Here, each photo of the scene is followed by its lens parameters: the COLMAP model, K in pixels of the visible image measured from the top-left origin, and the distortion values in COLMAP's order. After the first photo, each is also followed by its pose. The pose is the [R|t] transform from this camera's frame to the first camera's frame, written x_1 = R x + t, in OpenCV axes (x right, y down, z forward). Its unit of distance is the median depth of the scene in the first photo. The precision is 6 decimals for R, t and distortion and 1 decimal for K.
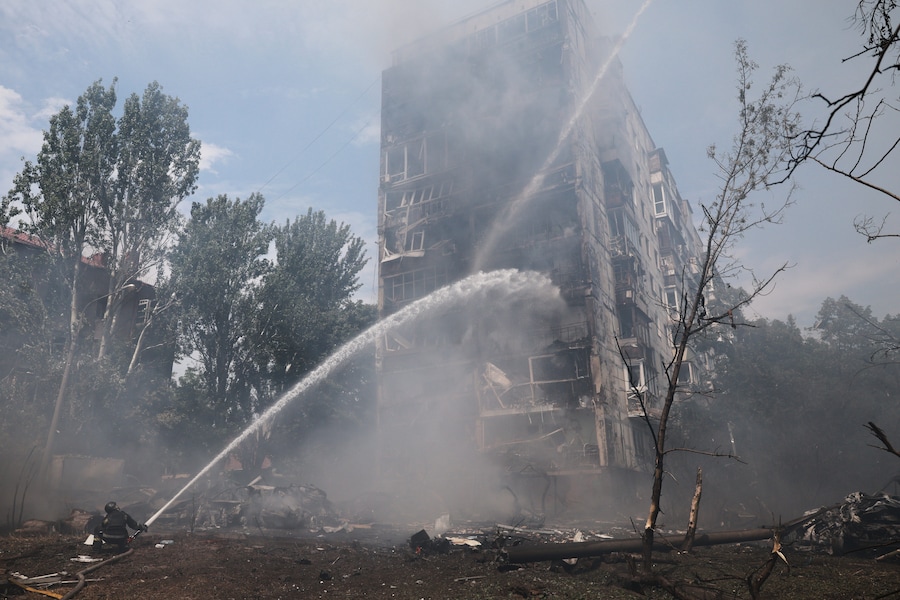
lens RADIAL K [[659.4, 0, 449.8], [0, 659.4, 266.4], [0, 0, 1]] dist [0.011912, 0.040938]
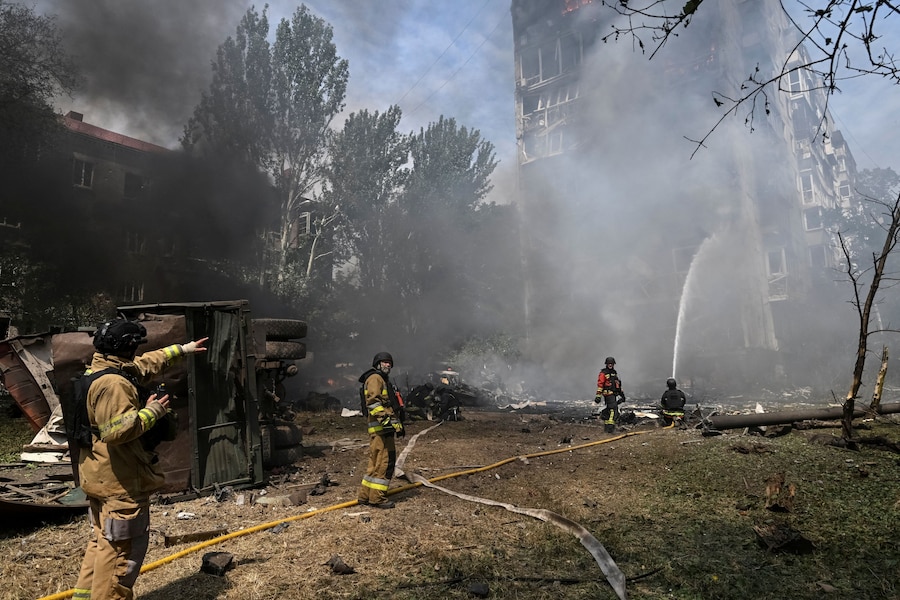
lens RADIAL K [[659.4, 0, 449.8], [0, 659.4, 266.4], [0, 0, 1]] dist [0.011912, 0.040938]
pose [[0.992476, -0.042683, -0.114756, -0.102093], [0.060710, 0.985490, 0.158505, -0.021070], [0.106326, -0.164279, 0.980667, -0.064167]]
